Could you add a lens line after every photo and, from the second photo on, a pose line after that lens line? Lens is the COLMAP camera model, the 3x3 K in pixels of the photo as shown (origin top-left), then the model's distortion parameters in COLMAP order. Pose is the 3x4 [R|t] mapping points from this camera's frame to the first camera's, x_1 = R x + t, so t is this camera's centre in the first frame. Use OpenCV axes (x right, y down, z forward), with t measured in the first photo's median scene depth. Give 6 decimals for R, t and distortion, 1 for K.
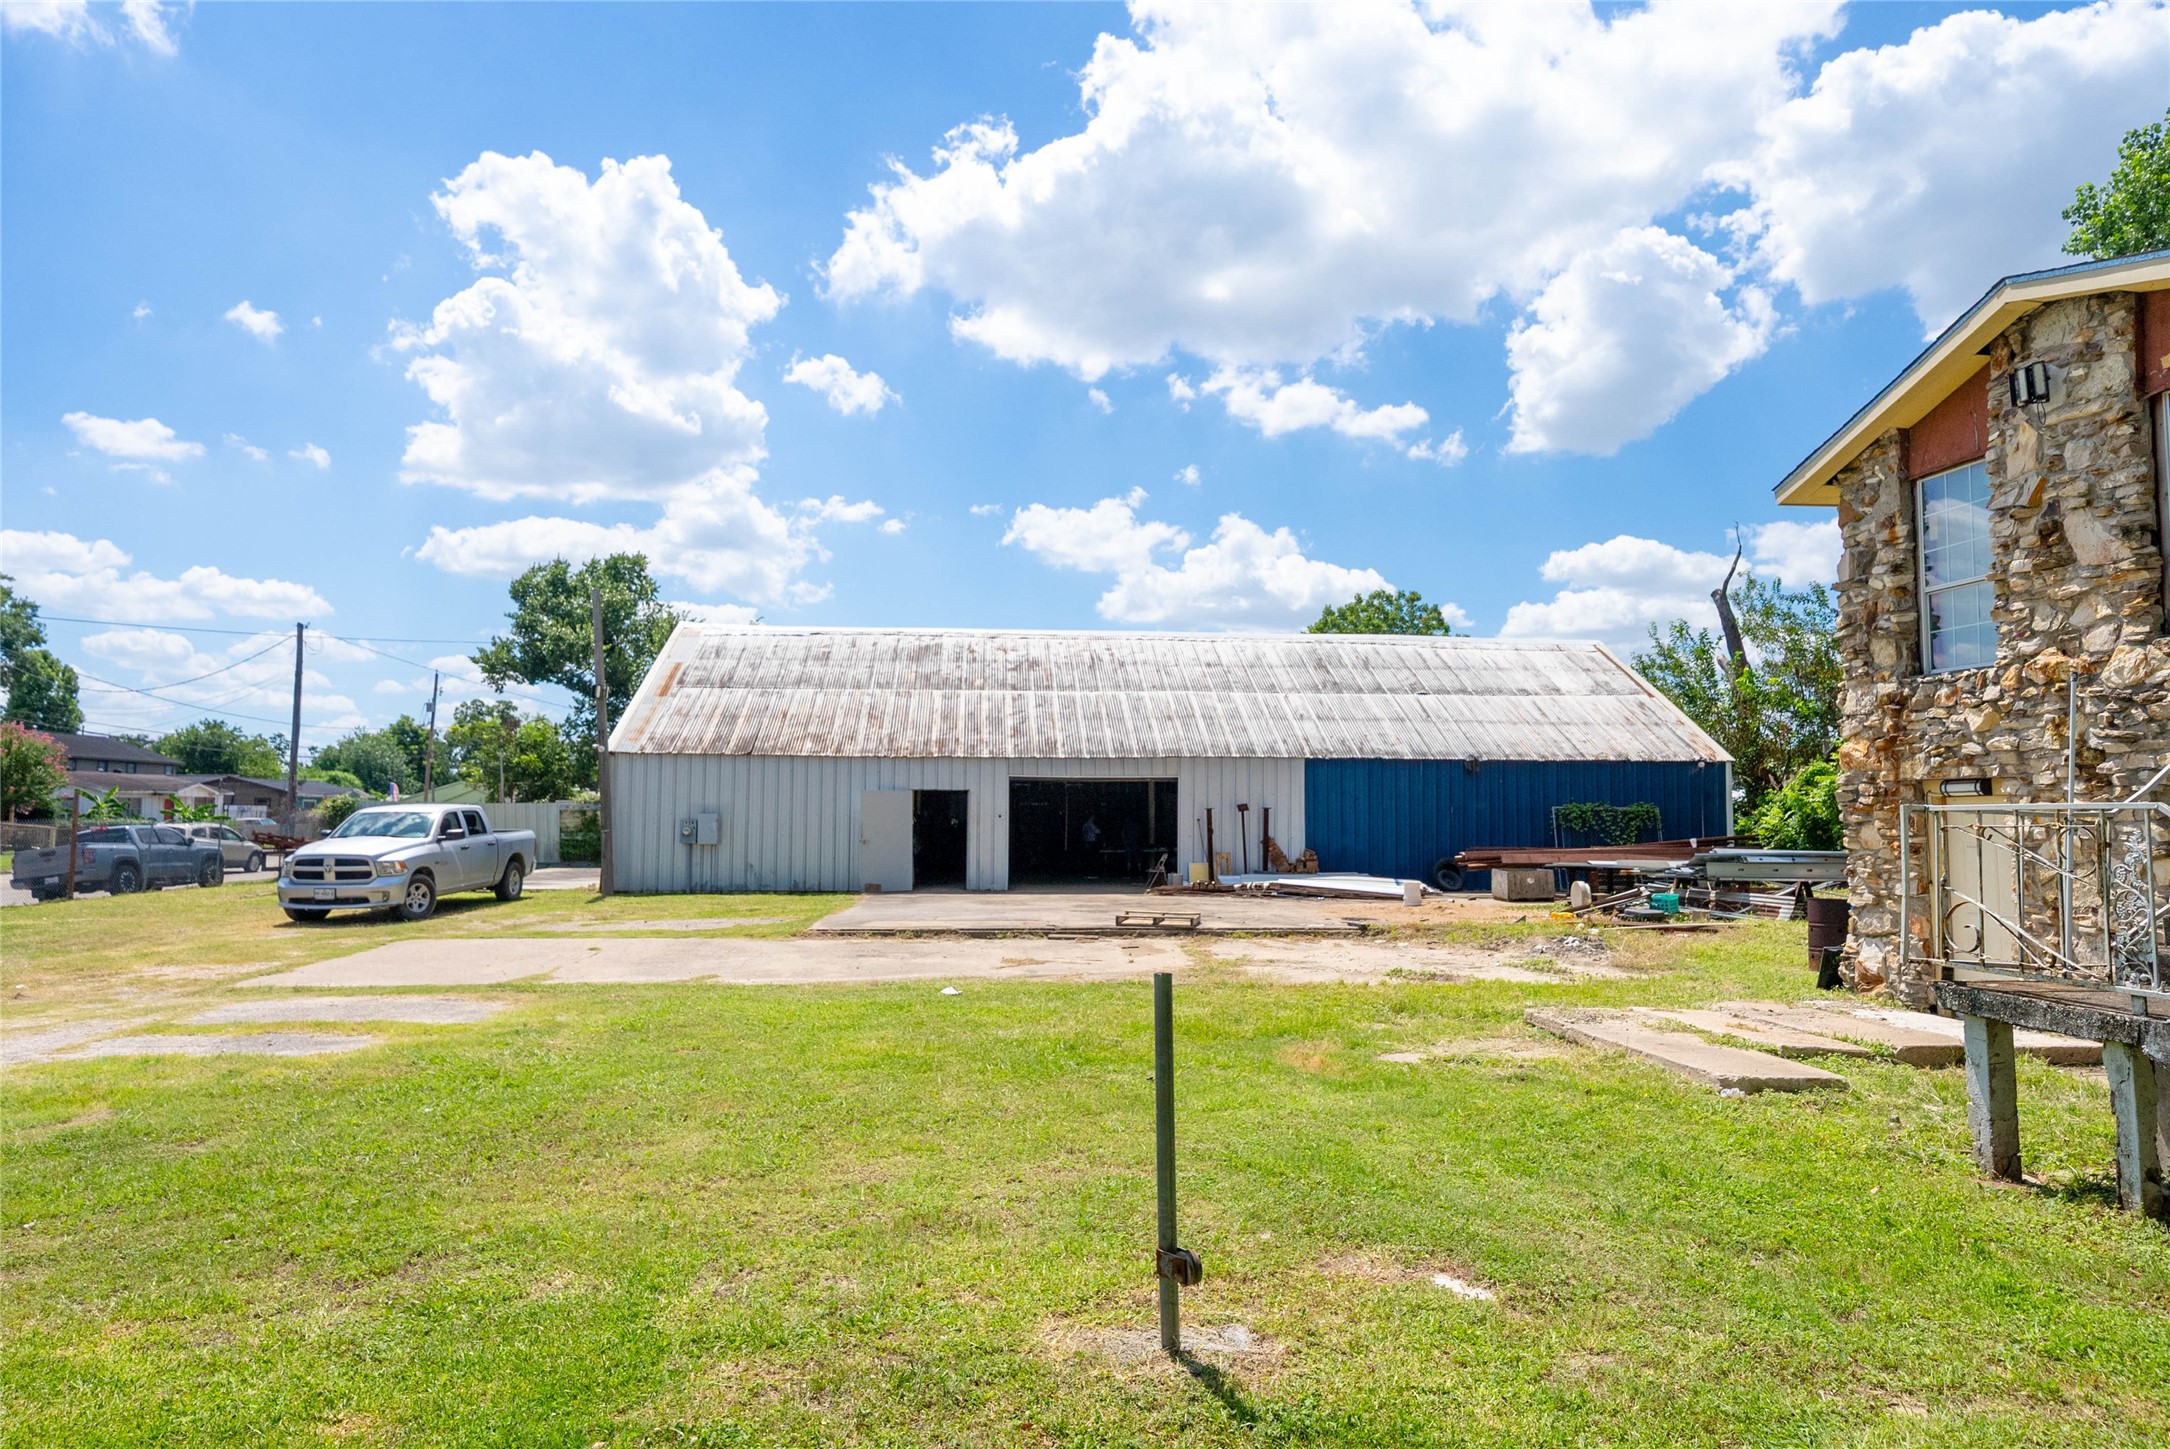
lens RADIAL K [[1261.6, 0, 1087.3], [0, 1261.6, 715.5], [0, 0, 1]] dist [0.002948, 0.001012]
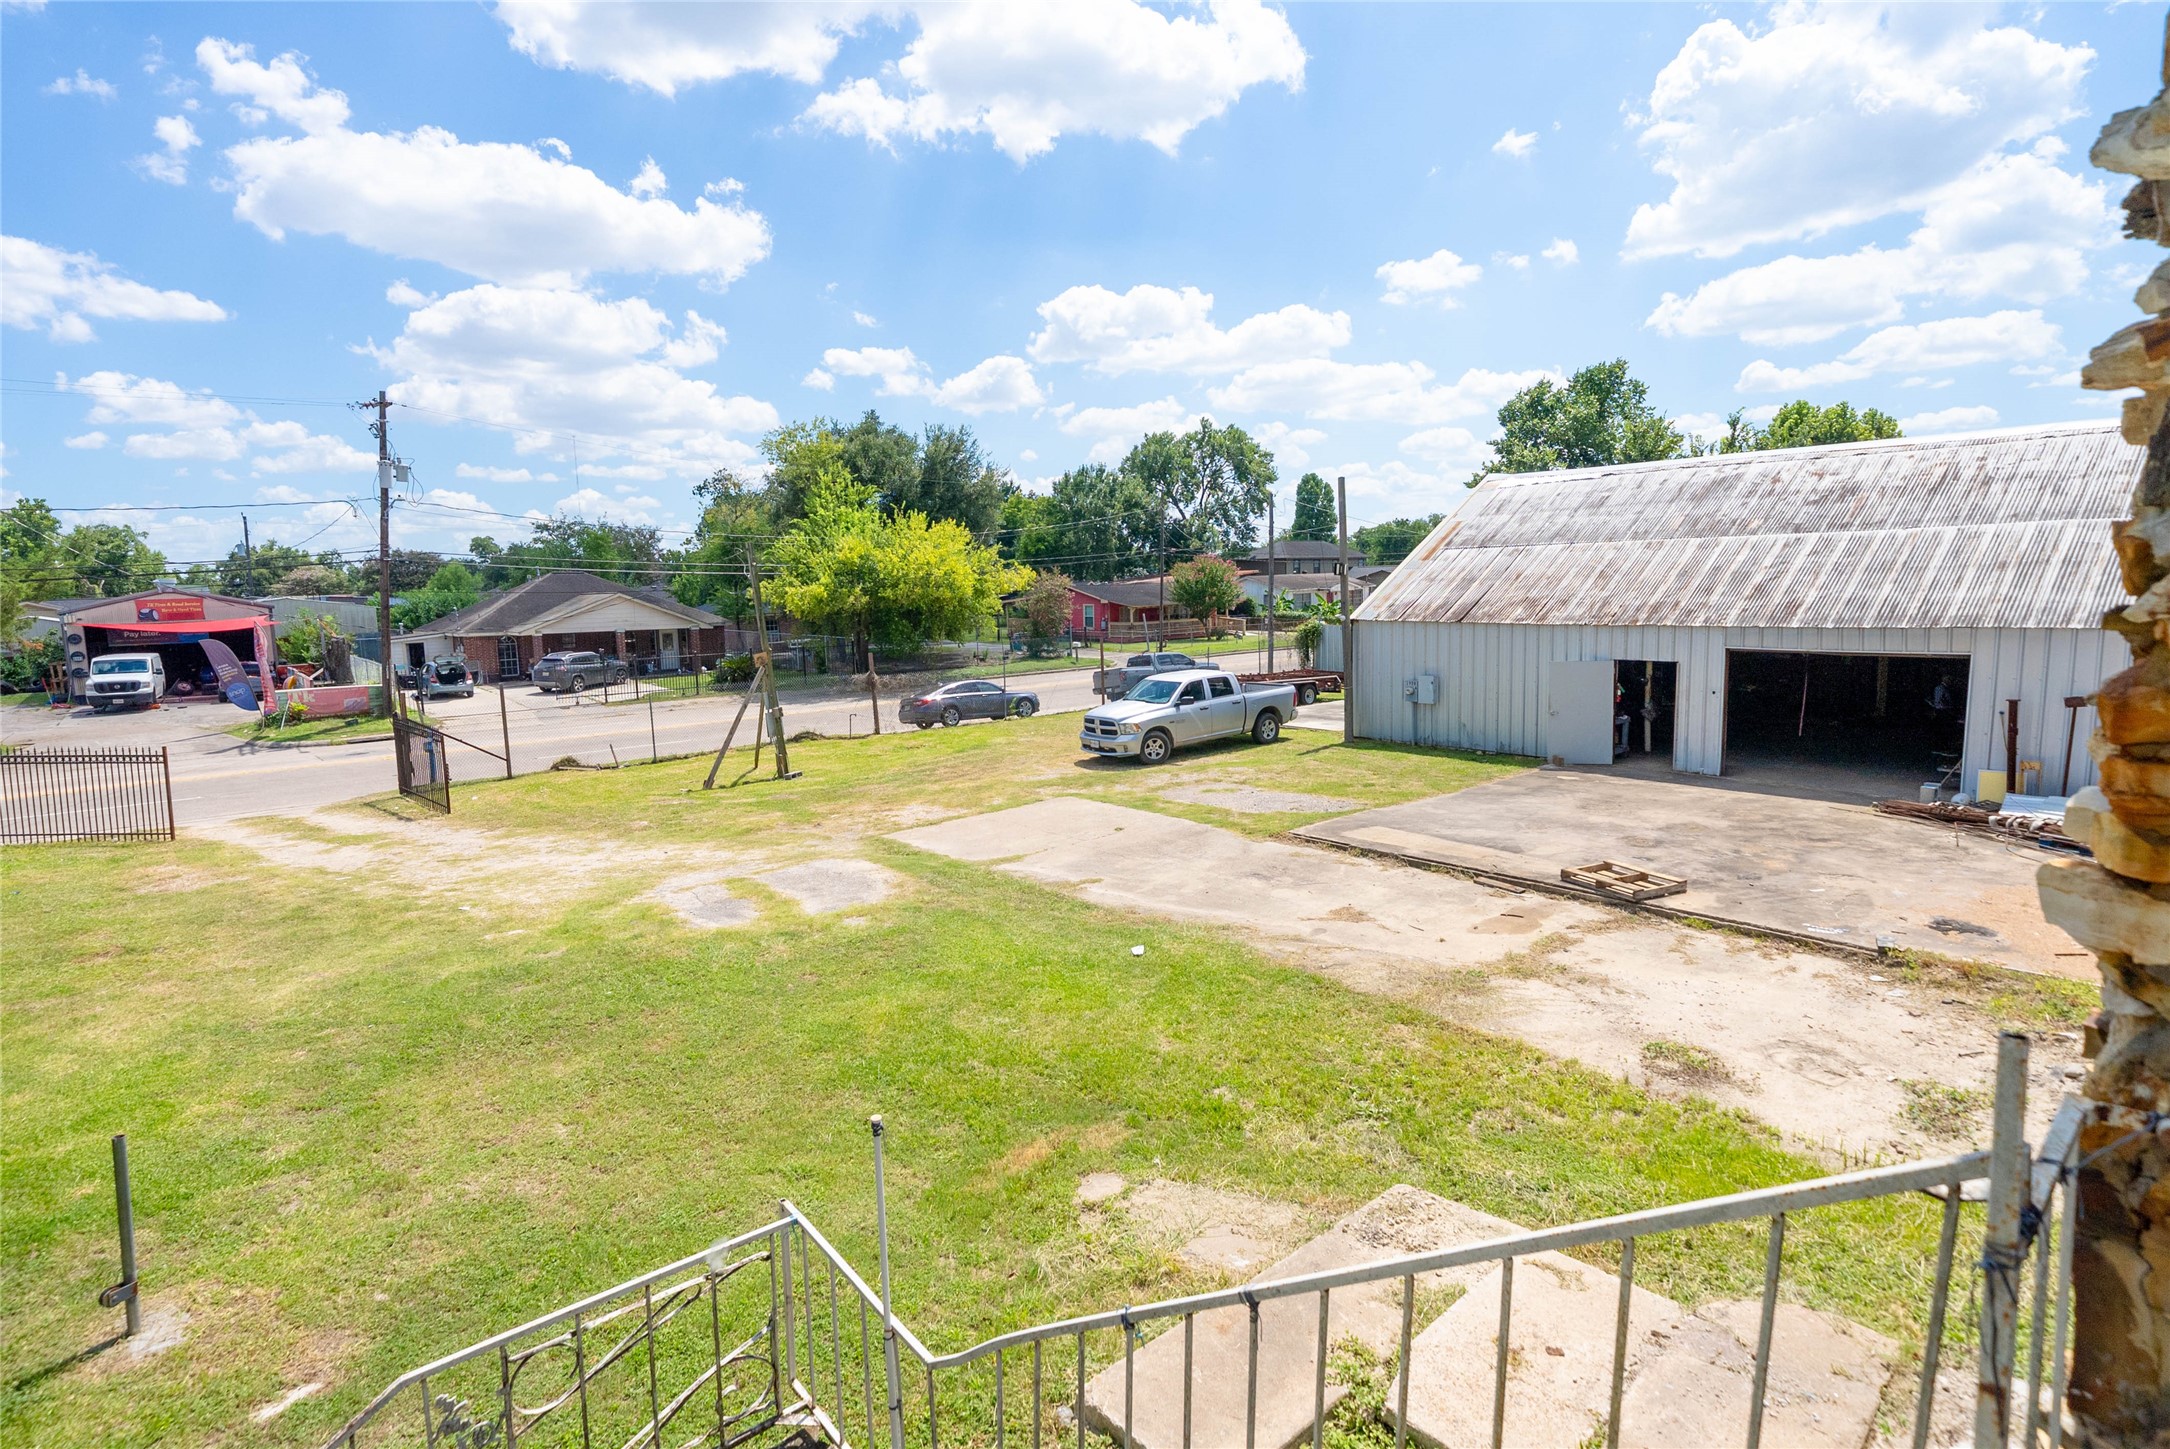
lens RADIAL K [[1114.0, 0, 1085.0], [0, 1114.0, 724.5], [0, 0, 1]] dist [0.001169, 0.000183]
pose [[0.579124, 0.087313, -0.810550, 0.310179], [0.093868, 0.980494, 0.172687, -0.074727], [0.809817, -0.176092, 0.559632, 0.203372]]
